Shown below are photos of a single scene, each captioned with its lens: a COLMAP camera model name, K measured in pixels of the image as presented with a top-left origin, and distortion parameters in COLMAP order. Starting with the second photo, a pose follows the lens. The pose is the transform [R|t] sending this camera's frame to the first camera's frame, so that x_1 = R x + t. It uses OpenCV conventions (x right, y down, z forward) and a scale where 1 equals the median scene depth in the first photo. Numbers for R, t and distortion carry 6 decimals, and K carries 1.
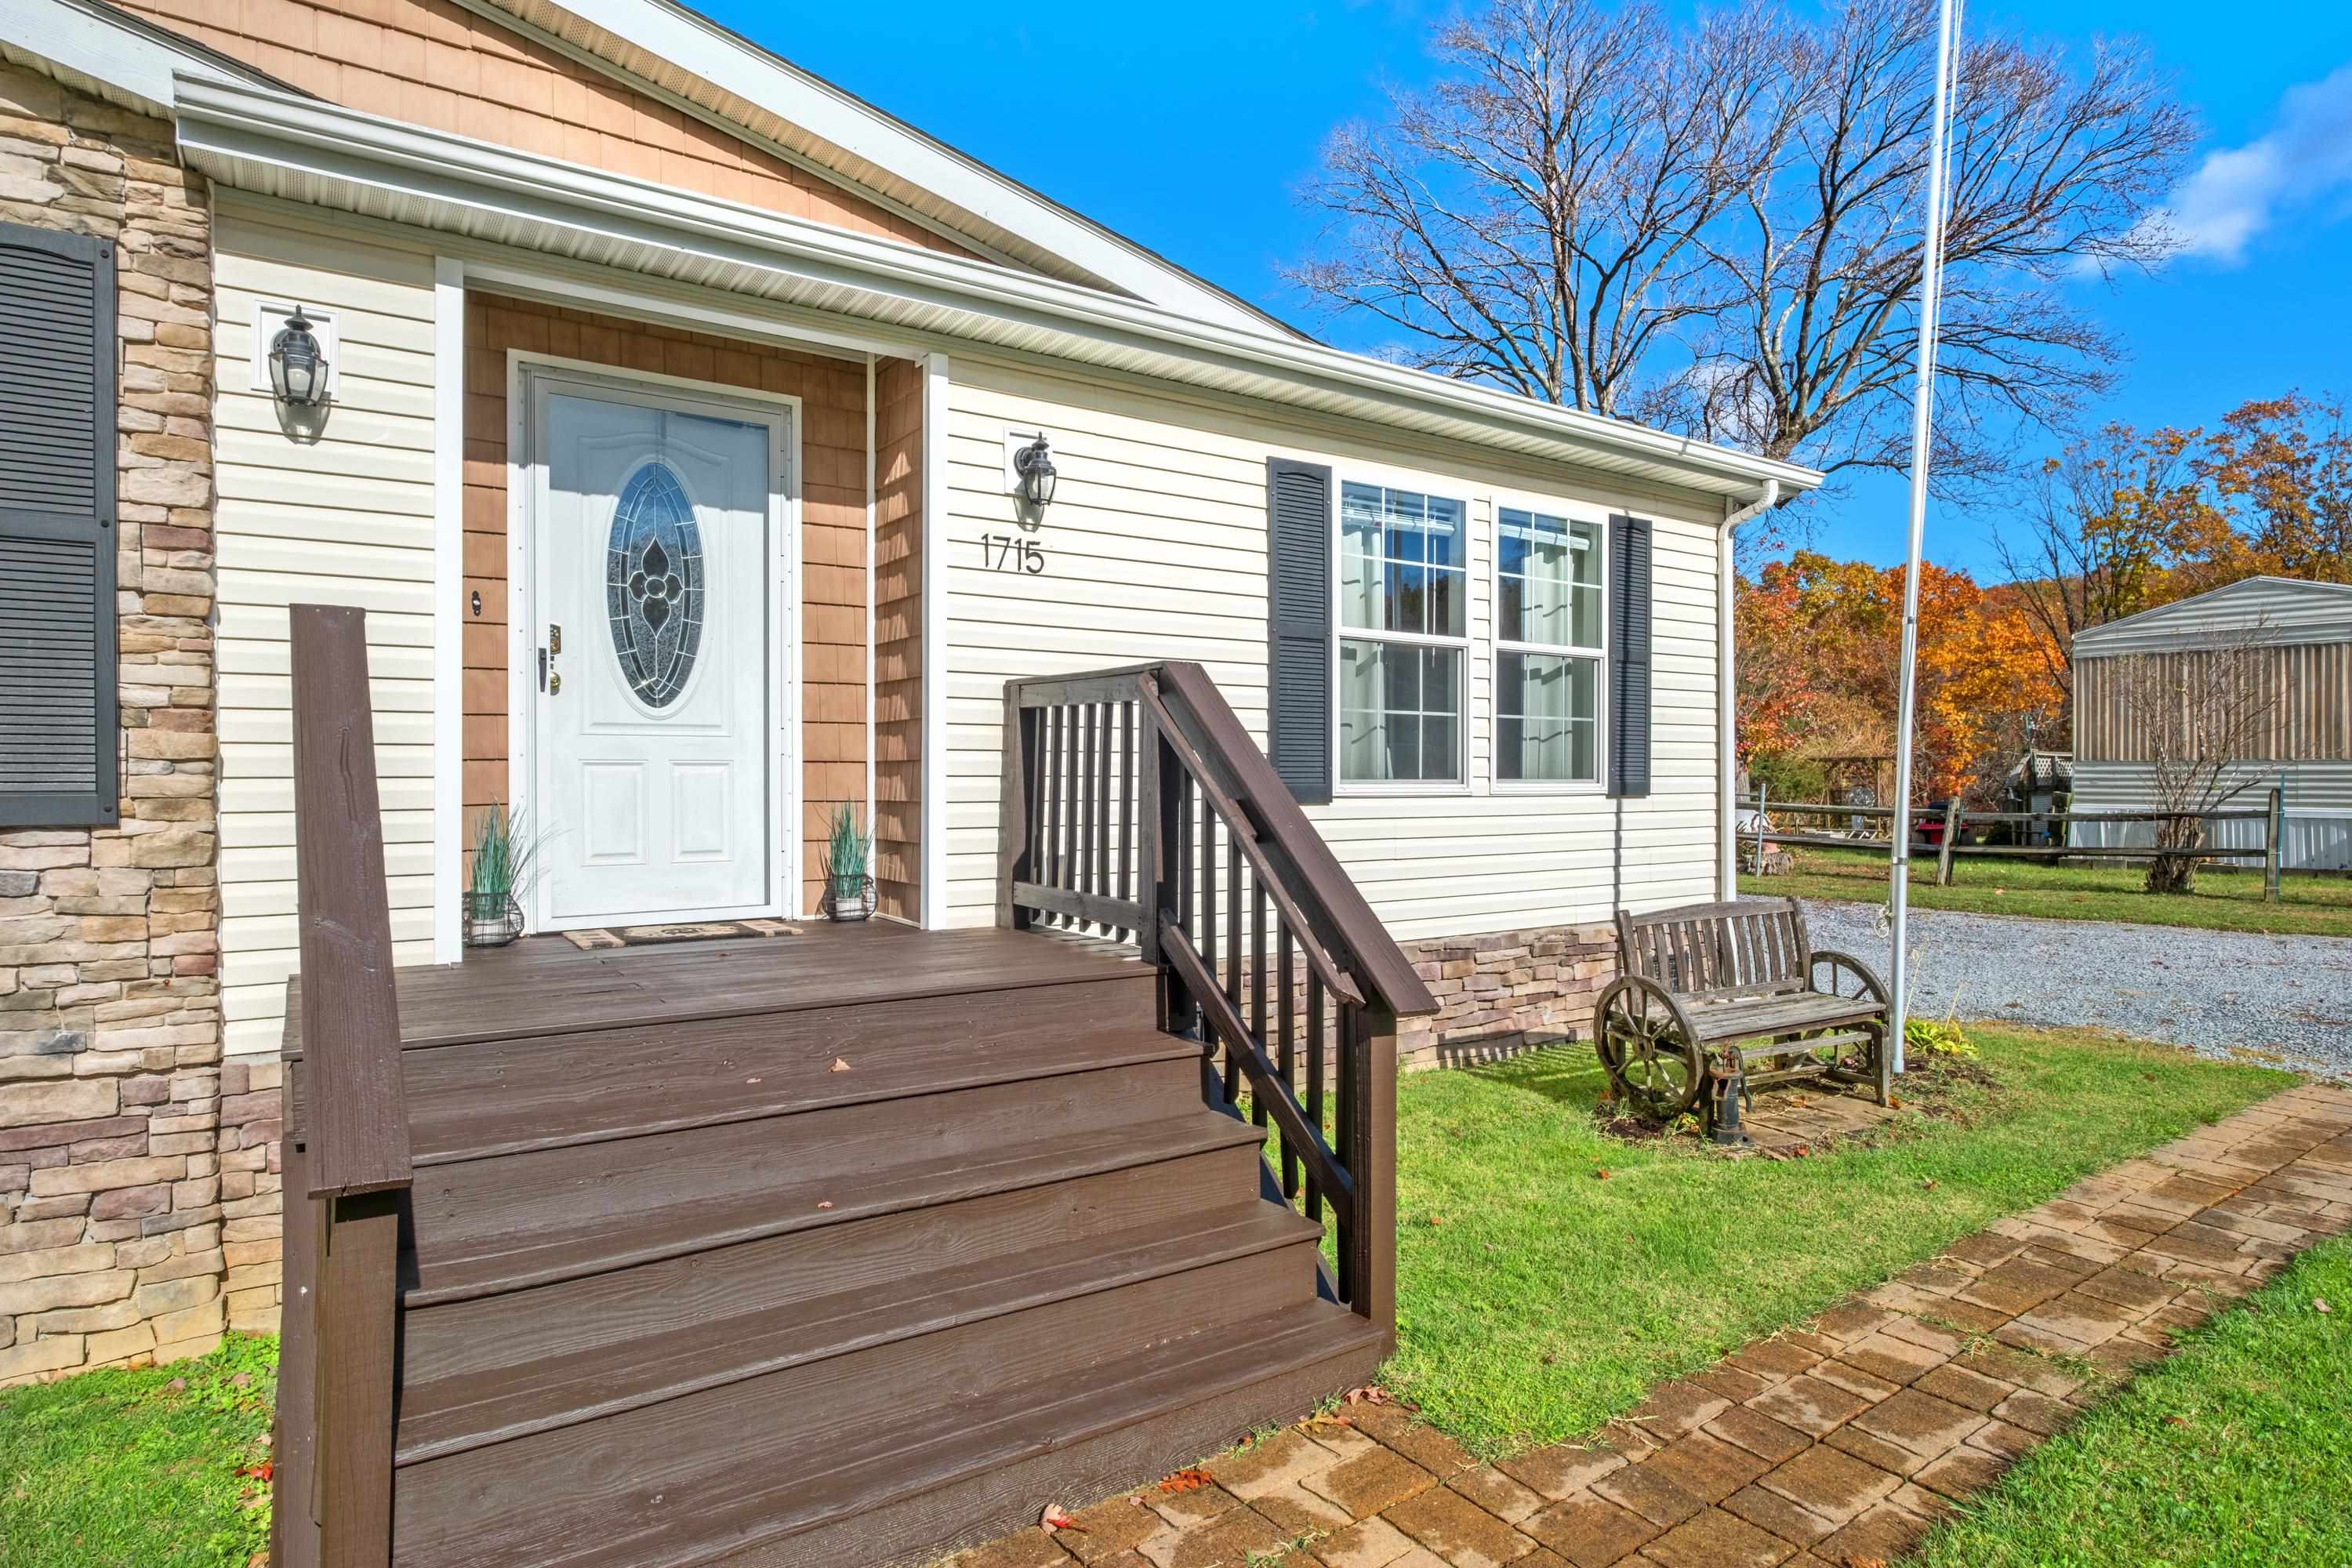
lens RADIAL K [[1282.7, 0, 1176.0], [0, 1282.7, 784.0], [0, 0, 1]] dist [0.000737, 0.000492]
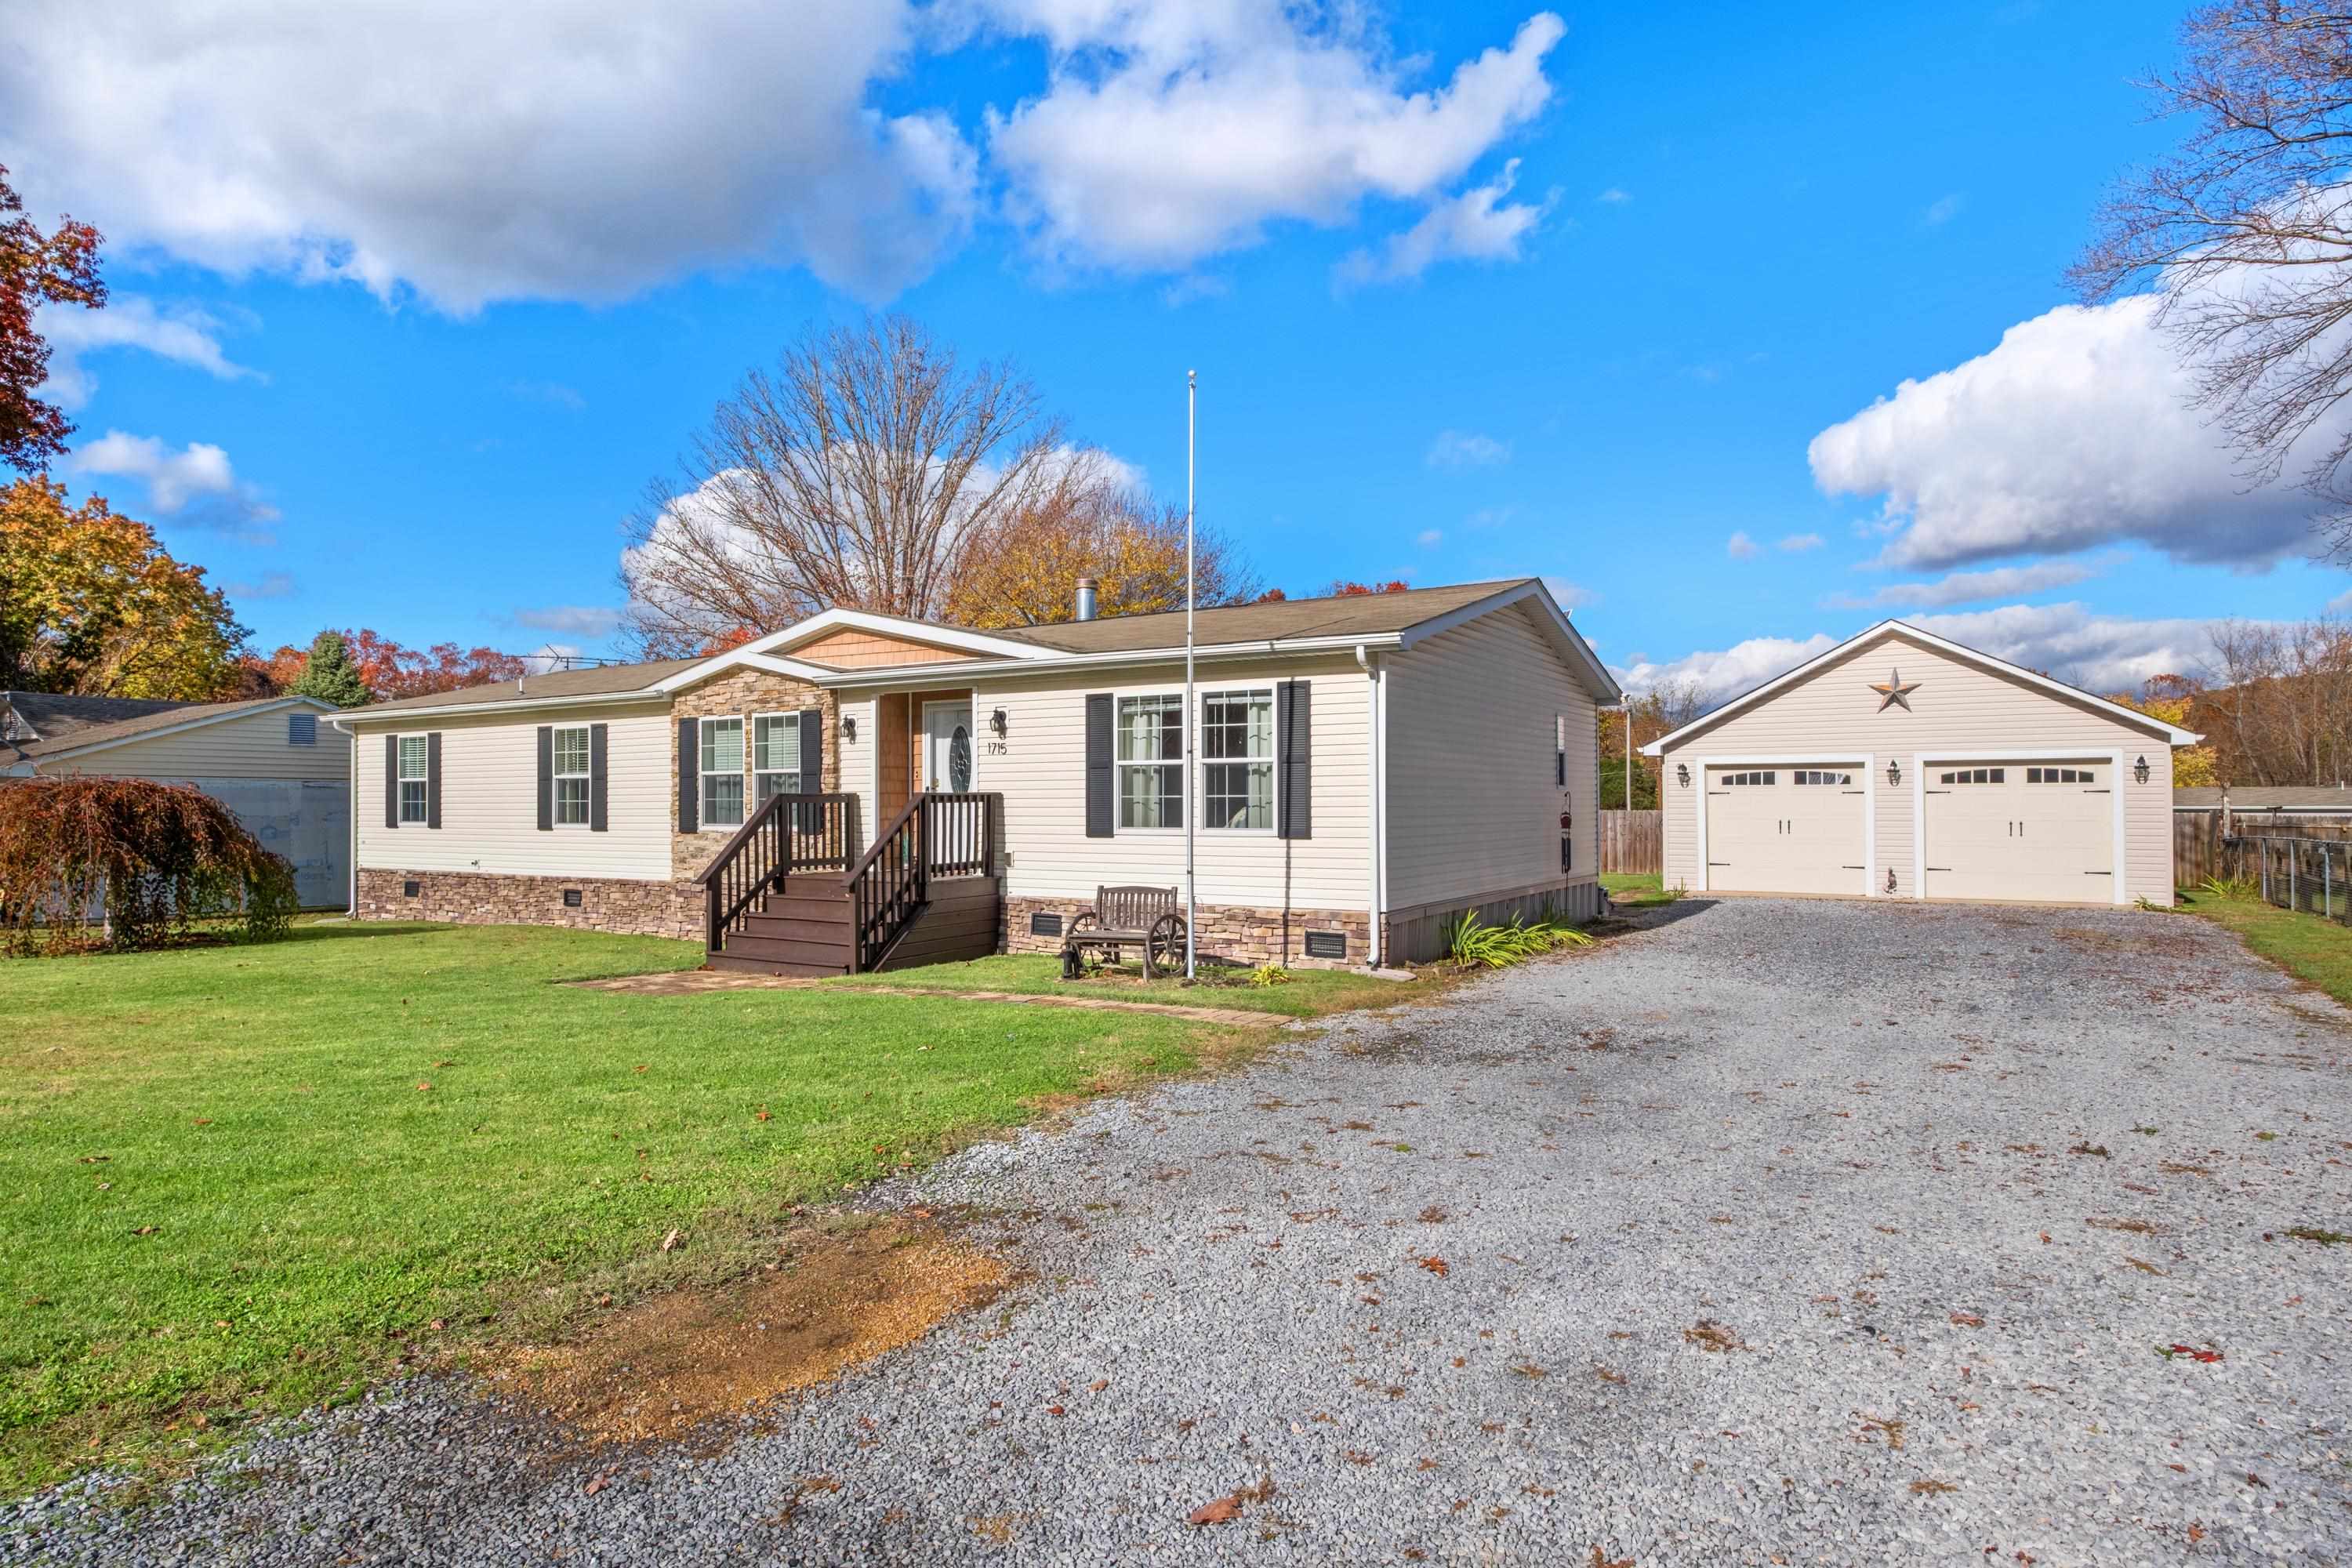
lens RADIAL K [[1308.7, 0, 1172.2], [0, 1308.7, 809.8], [0, 0, 1]] dist [0.001537, -0.000108]
pose [[0.405818, -0.001204, -0.913953, 2.283041], [-0.005579, 0.999977, -0.003795, -0.026104], [0.913937, 0.006639, 0.405802, 0.135217]]
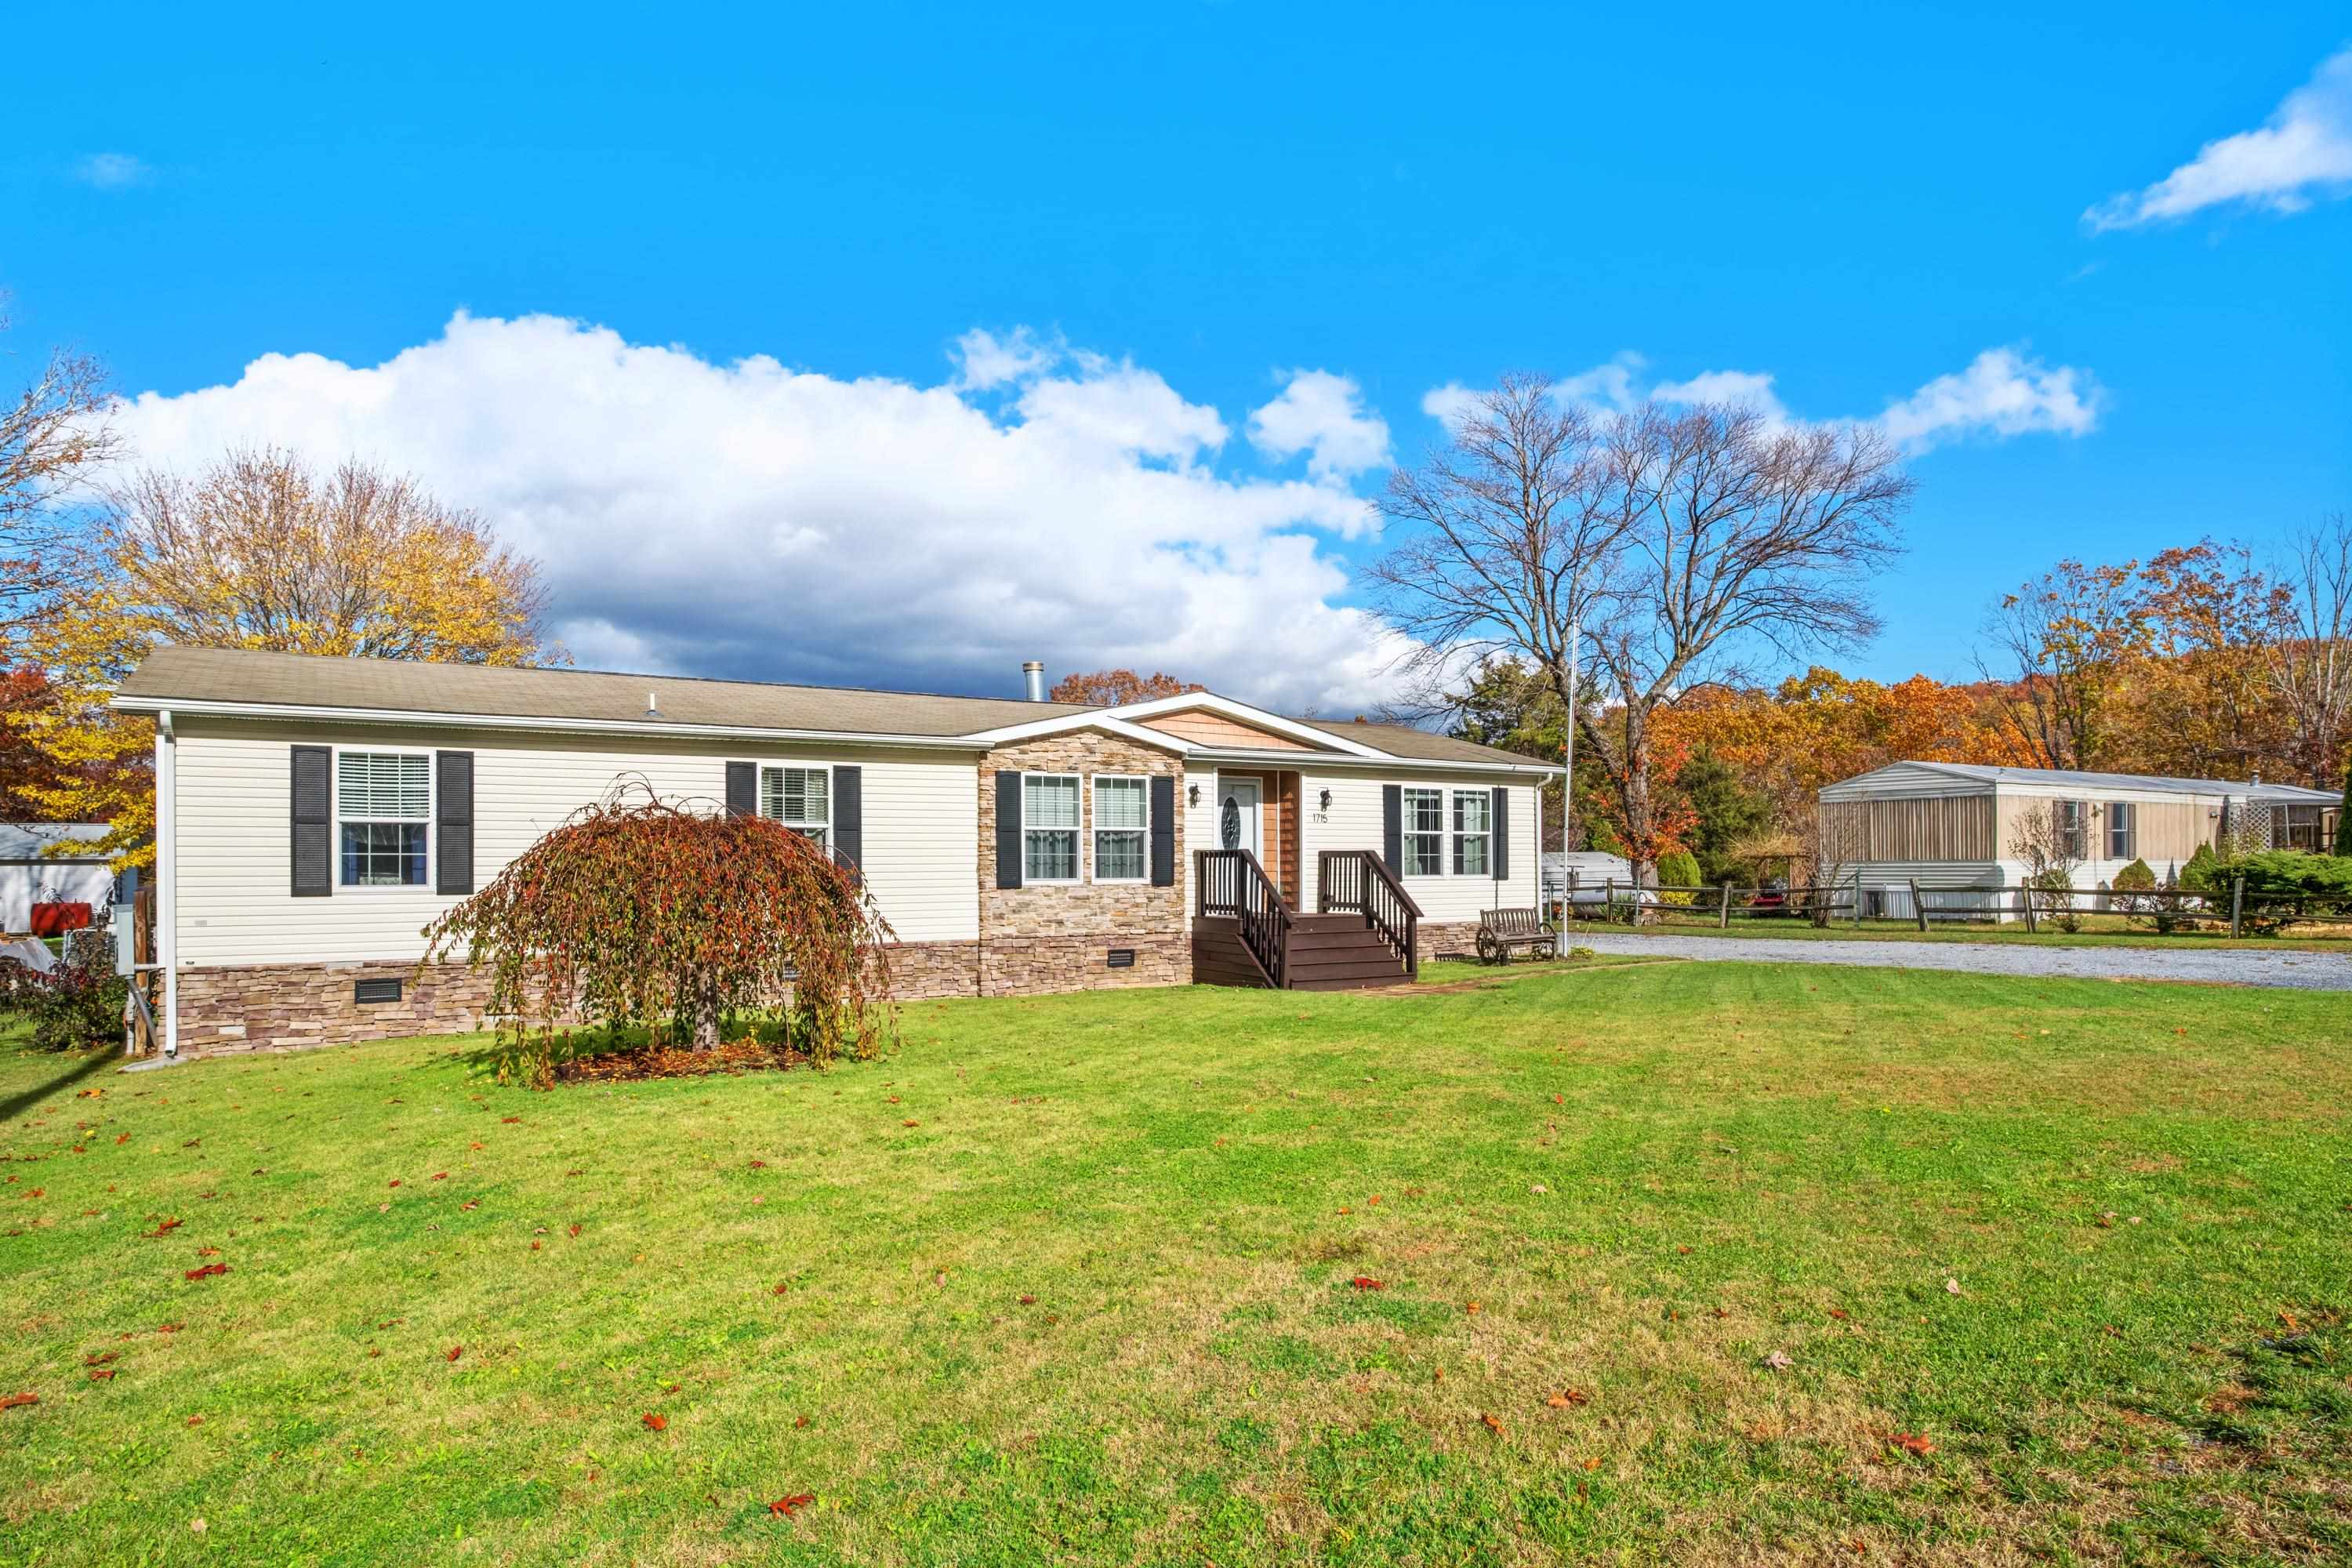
lens RADIAL K [[1285.0, 0, 1149.9], [0, 1285.0, 869.4], [0, 0, 1]] dist [0.000034, -0.000741]
pose [[0.998108, -0.008055, -0.060952, -0.340929], [0.007559, 0.999936, -0.008360, 0.005189], [0.061015, 0.007883, 0.998106, -2.461019]]
